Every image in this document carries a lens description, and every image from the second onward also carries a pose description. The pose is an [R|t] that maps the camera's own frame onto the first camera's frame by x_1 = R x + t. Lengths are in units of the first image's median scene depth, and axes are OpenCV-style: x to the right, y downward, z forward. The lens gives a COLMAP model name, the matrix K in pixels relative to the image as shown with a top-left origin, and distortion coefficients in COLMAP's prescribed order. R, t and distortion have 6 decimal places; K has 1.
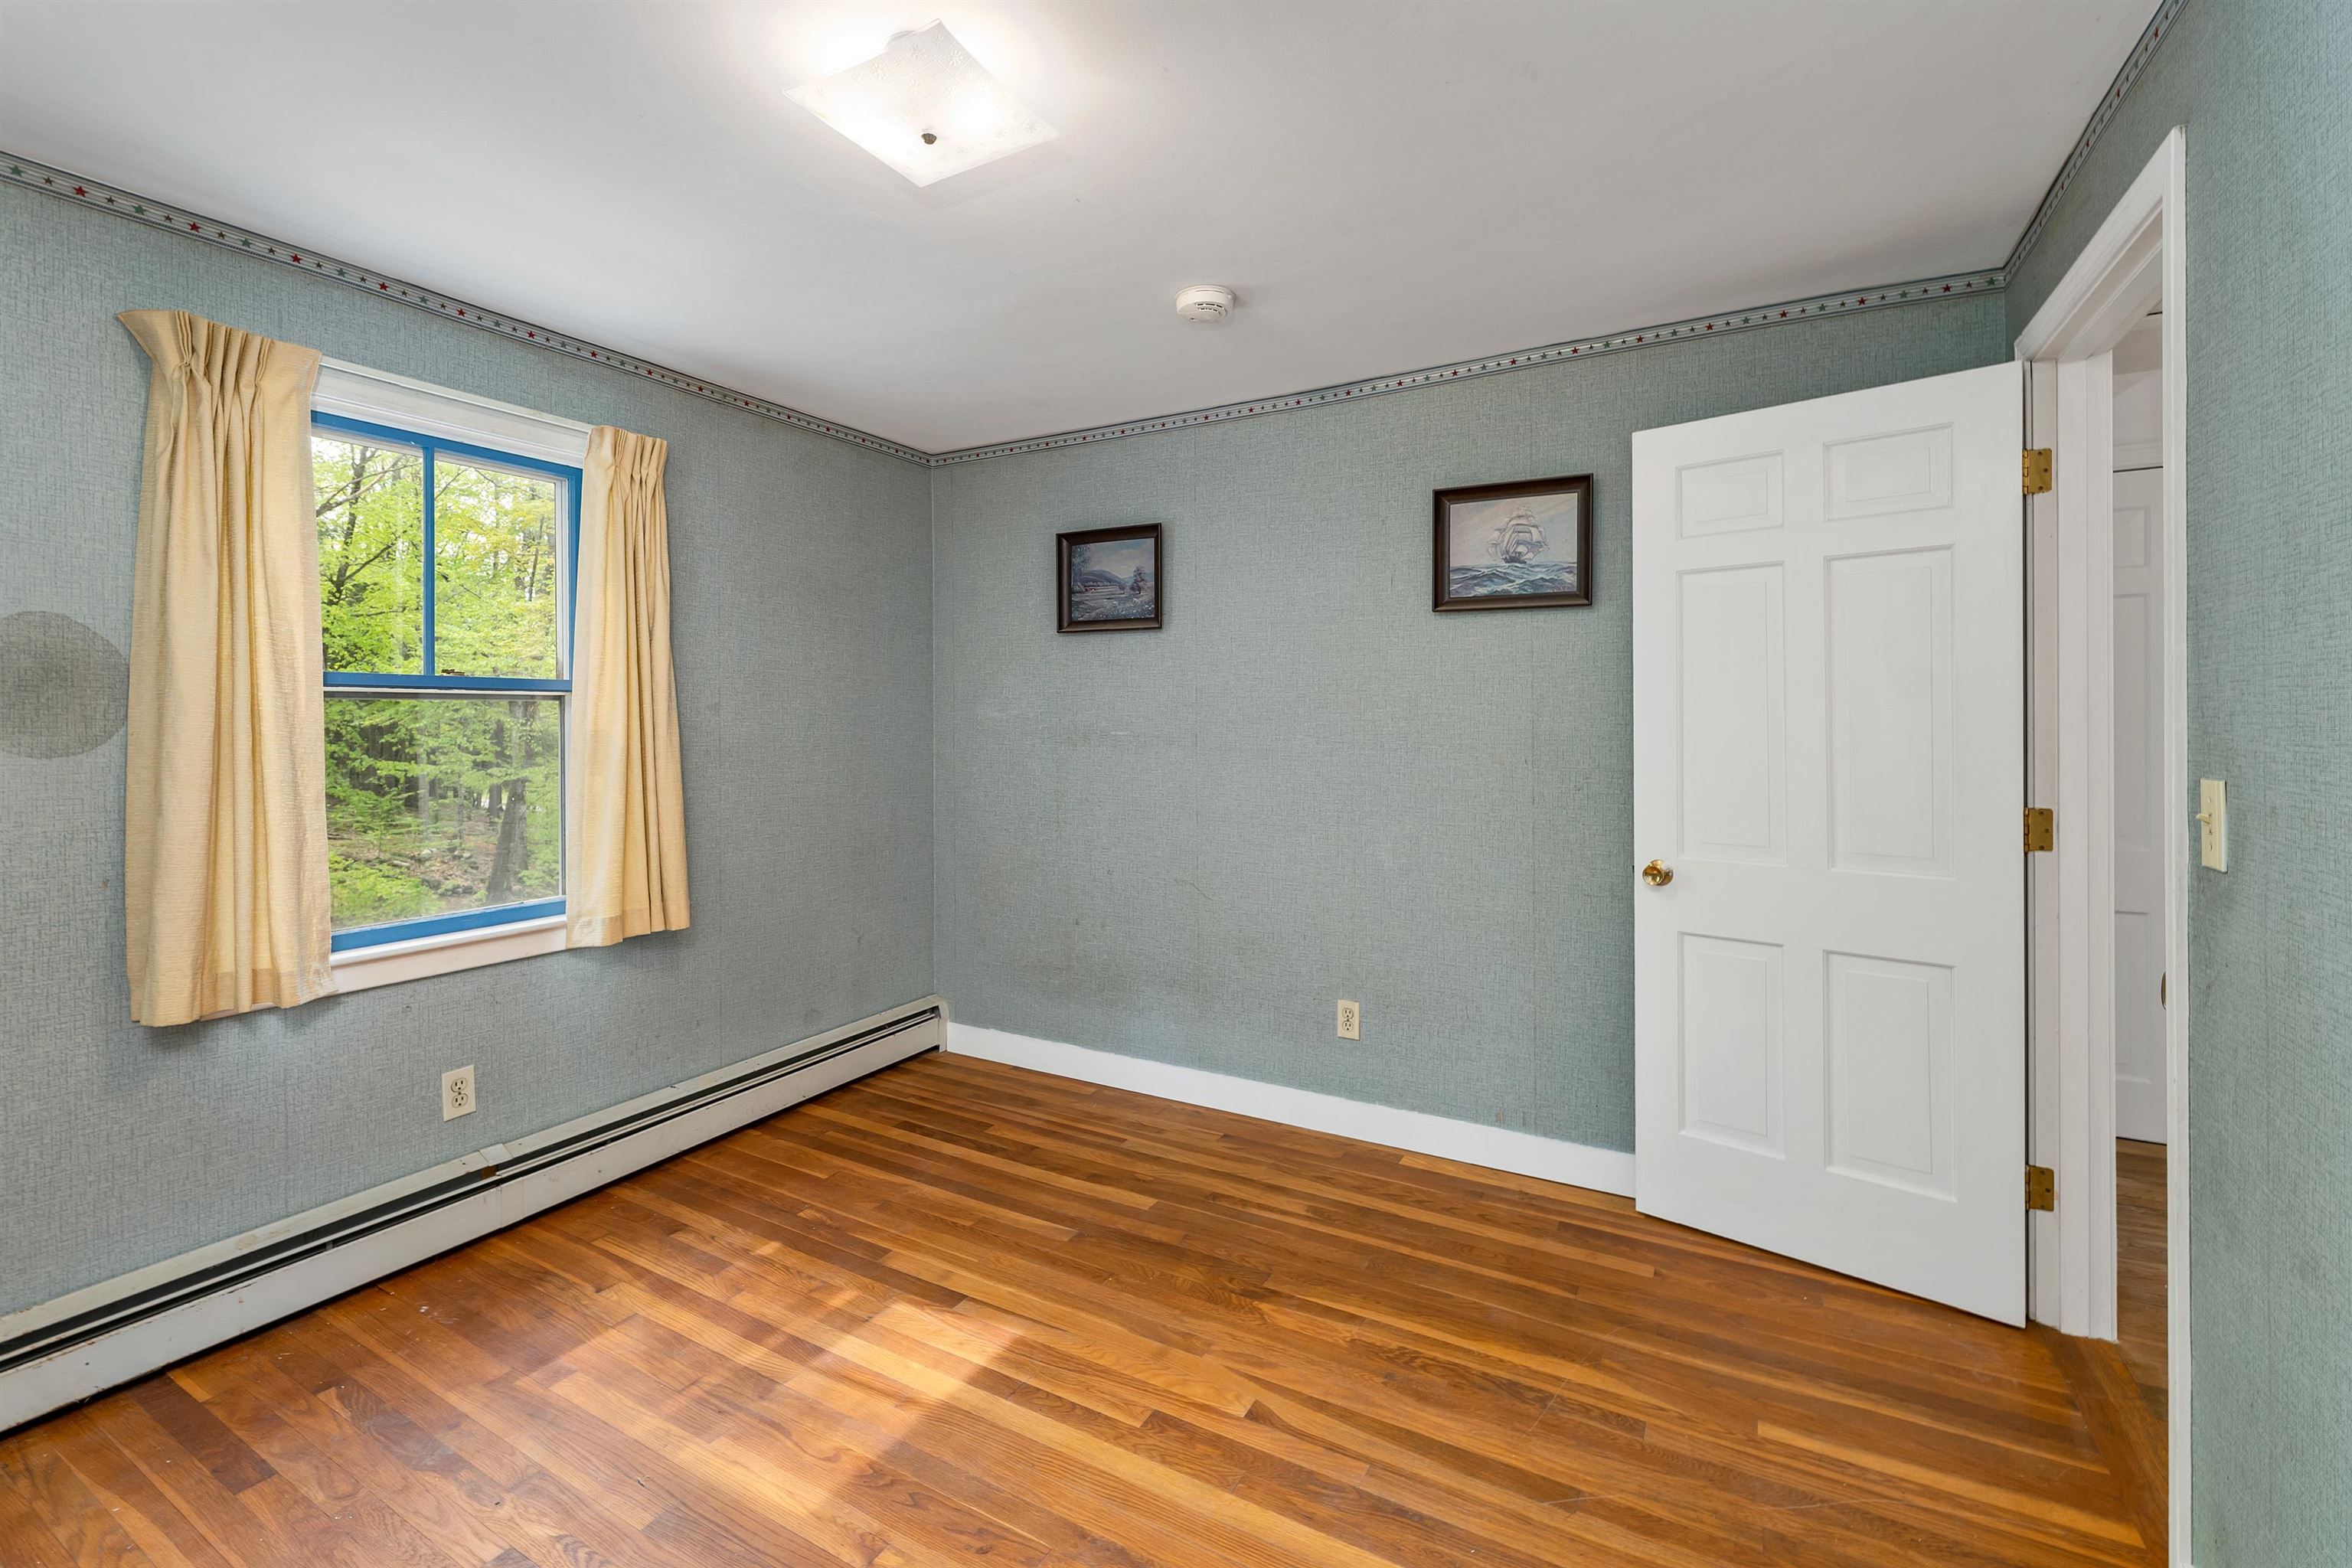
lens RADIAL K [[1004.3, 0, 1163.8], [0, 1004.3, 723.3], [0, 0, 1]] dist [-0.000666, 0.000189]
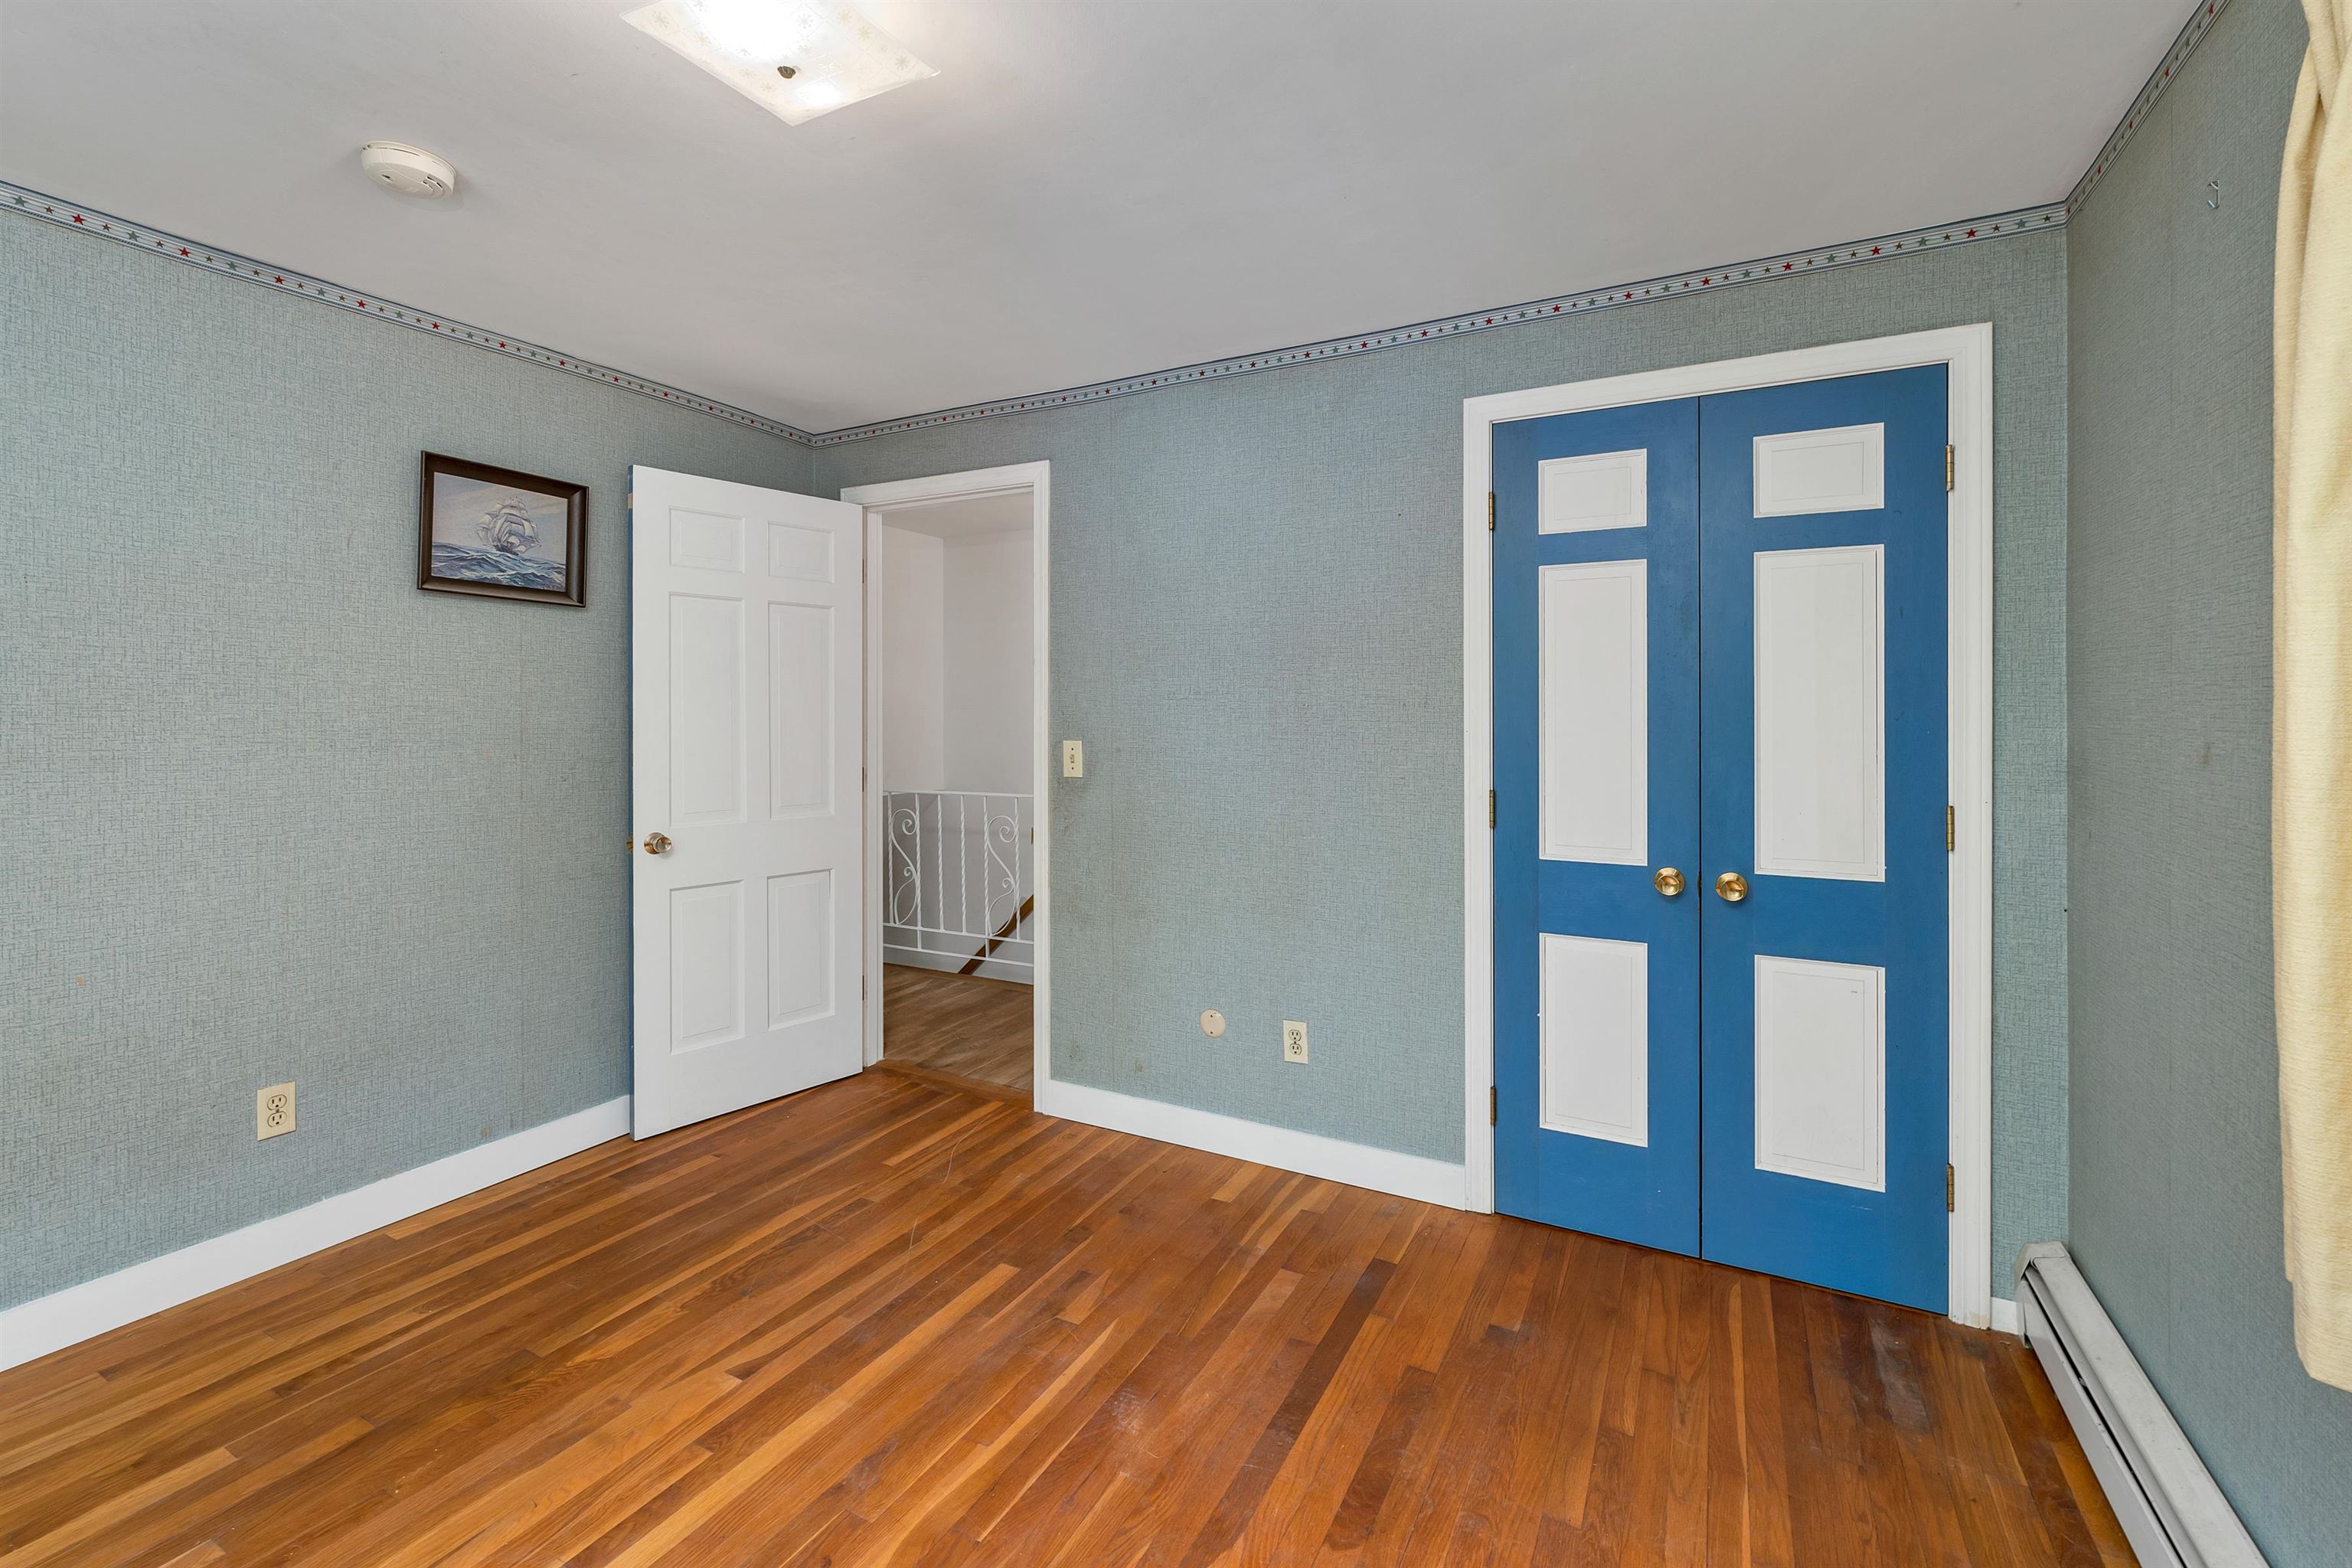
lens RADIAL K [[1004.3, 0, 1163.8], [0, 1004.3, 723.3], [0, 0, 1]] dist [-0.000666, 0.000189]
pose [[-0.013437, -0.003967, 0.999902, -0.692708], [0.003266, 0.999987, 0.004011, 0.004370], [-0.999904, 0.003319, -0.013424, 0.412401]]
